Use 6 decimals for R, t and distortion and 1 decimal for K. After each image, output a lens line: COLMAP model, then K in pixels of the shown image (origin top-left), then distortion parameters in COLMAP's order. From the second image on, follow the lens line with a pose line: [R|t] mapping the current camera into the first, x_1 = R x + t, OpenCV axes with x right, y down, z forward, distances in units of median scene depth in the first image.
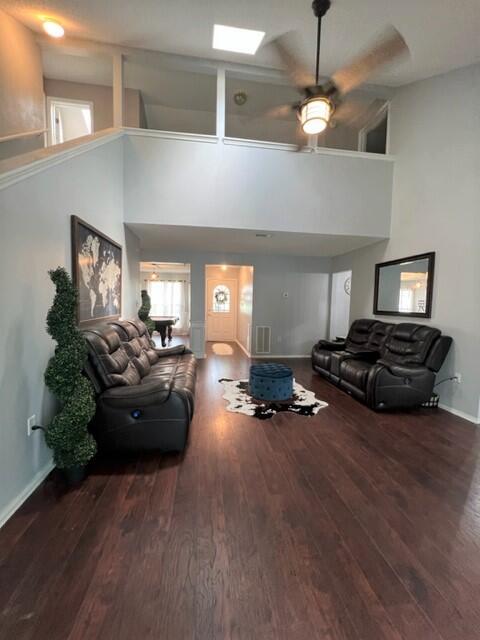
lens RADIAL K [[258.6, 0, 240.4], [0, 258.6, 320.3], [0, 0, 1]] dist [-0.002358, -0.000747]
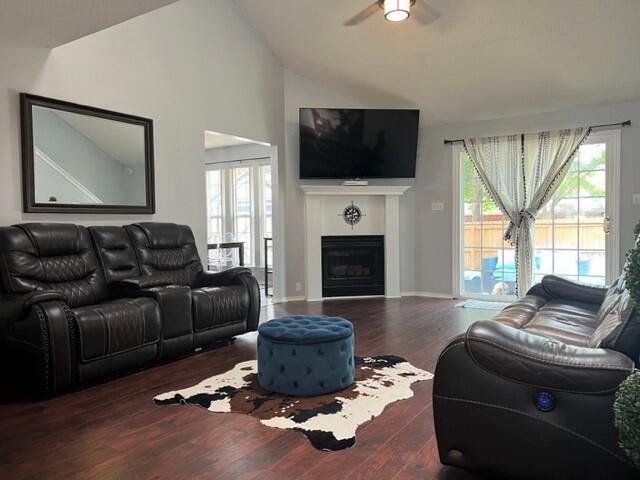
lens RADIAL K [[483.5, 0, 320.8], [0, 483.5, 241.7], [0, 0, 1]] dist [0.071928, -0.078504]
pose [[-0.752273, -0.035066, 0.657917, -0.469698], [0.041476, 0.994081, 0.100408, -0.043904], [-0.657544, 0.102822, -0.746367, 1.642235]]
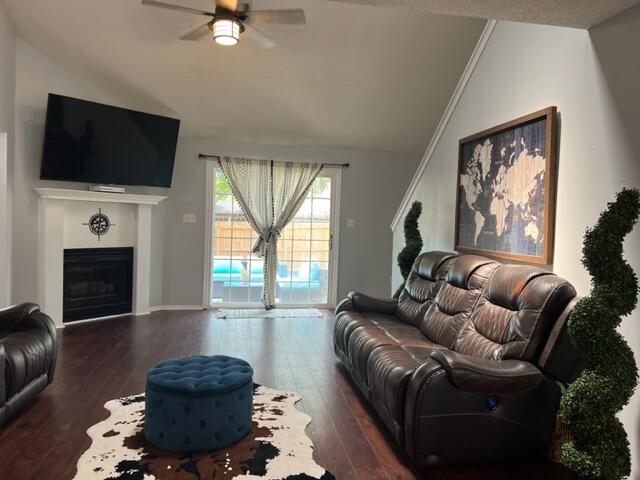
lens RADIAL K [[483.5, 0, 324.4], [0, 483.5, 236.6], [0, 0, 1]] dist [0.071928, -0.078504]
pose [[-0.998056, -0.053588, -0.031818, -0.046660], [-0.056622, 0.993000, 0.103662, -0.124187], [0.026040, 0.105262, -0.994104, 1.814626]]
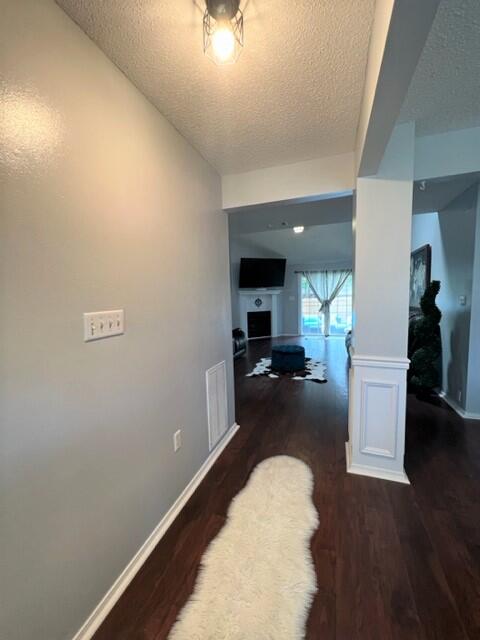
lens RADIAL K [[258.6, 0, 239.2], [0, 258.6, 322.0], [0, 0, 1]] dist [-0.002358, -0.000747]
pose [[-0.884891, -0.040633, 0.464023, -0.271591], [0.041478, 0.985357, 0.165383, -0.172384], [-0.463948, 0.165593, -0.870248, 2.280822]]
